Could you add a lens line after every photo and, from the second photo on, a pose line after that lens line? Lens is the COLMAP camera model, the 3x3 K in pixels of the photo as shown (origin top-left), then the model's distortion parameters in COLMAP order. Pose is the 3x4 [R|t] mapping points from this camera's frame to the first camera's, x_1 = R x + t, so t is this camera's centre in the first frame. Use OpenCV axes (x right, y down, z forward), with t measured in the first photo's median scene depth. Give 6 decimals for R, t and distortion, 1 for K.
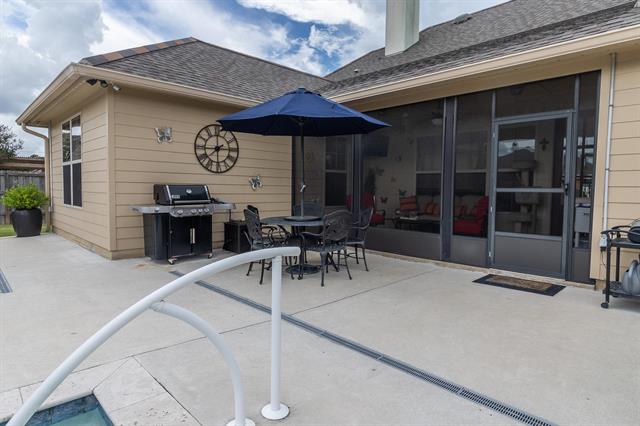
lens RADIAL K [[373.5, 0, 322.5], [0, 373.5, 209.6], [0, 0, 1]] dist [0.015535, -0.000575]
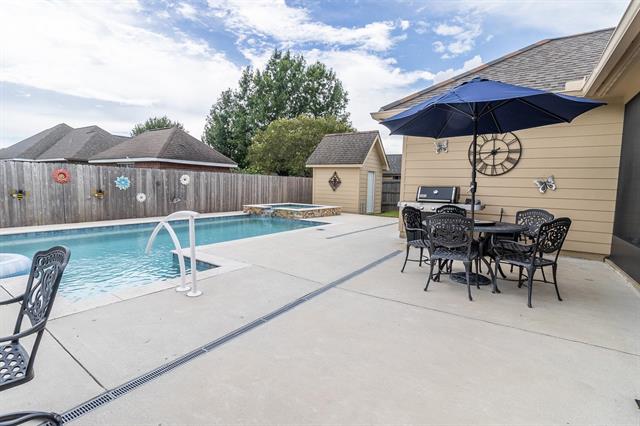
lens RADIAL K [[300.1, 0, 319.2], [0, 300.1, 208.6], [0, 0, 1]] dist [-0.011652, 0.001241]
pose [[0.195361, 0.066968, -0.978442, 0.445902], [-0.079027, 0.995497, 0.052357, -0.013471], [0.977542, 0.067095, 0.199774, 0.379114]]
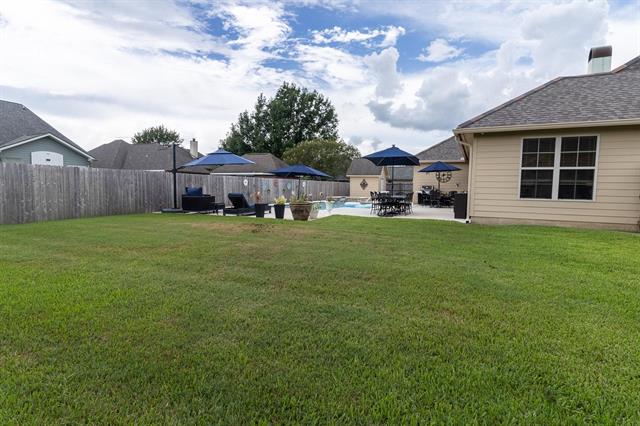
lens RADIAL K [[320.2, 0, 322.1], [0, 320.2, 212.3], [0, 0, 1]] dist [0.002148, 0.000396]
pose [[0.346831, 0.058198, -0.936120, 2.042692], [-0.060732, 0.997372, 0.039505, 0.121360], [0.935959, 0.043151, 0.349454, -0.994713]]
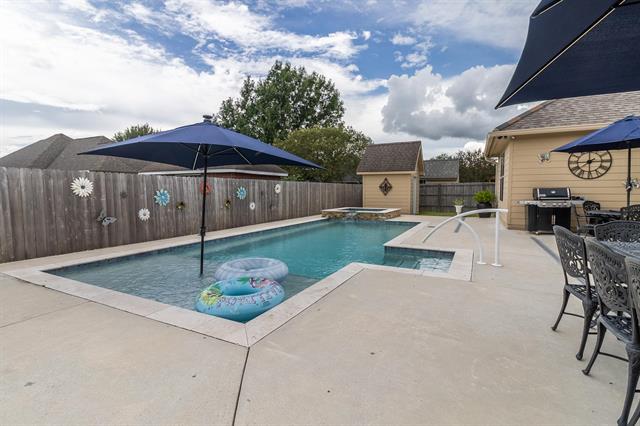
lens RADIAL K [[300.1, 0, 321.4], [0, 300.1, 208.9], [0, 0, 1]] dist [-0.011652, 0.001241]
pose [[0.315010, 0.040965, -0.948204, 0.472904], [-0.045753, 0.998562, 0.027941, 0.028774], [0.947985, 0.034581, 0.316432, -0.303657]]
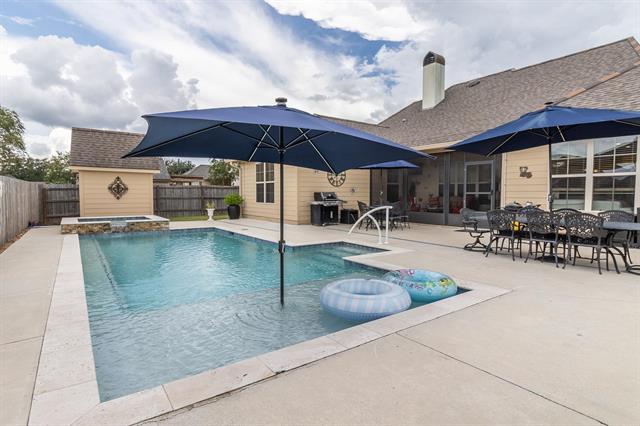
lens RADIAL K [[343.1, 0, 322.9], [0, 343.1, 209.8], [0, 0, 1]] dist [-0.013960, 0.000865]
pose [[0.990145, -0.004704, -0.139964, -0.089814], [0.003405, 0.999949, -0.009516, 0.051441], [0.140002, 0.008946, 0.990111, -0.923782]]
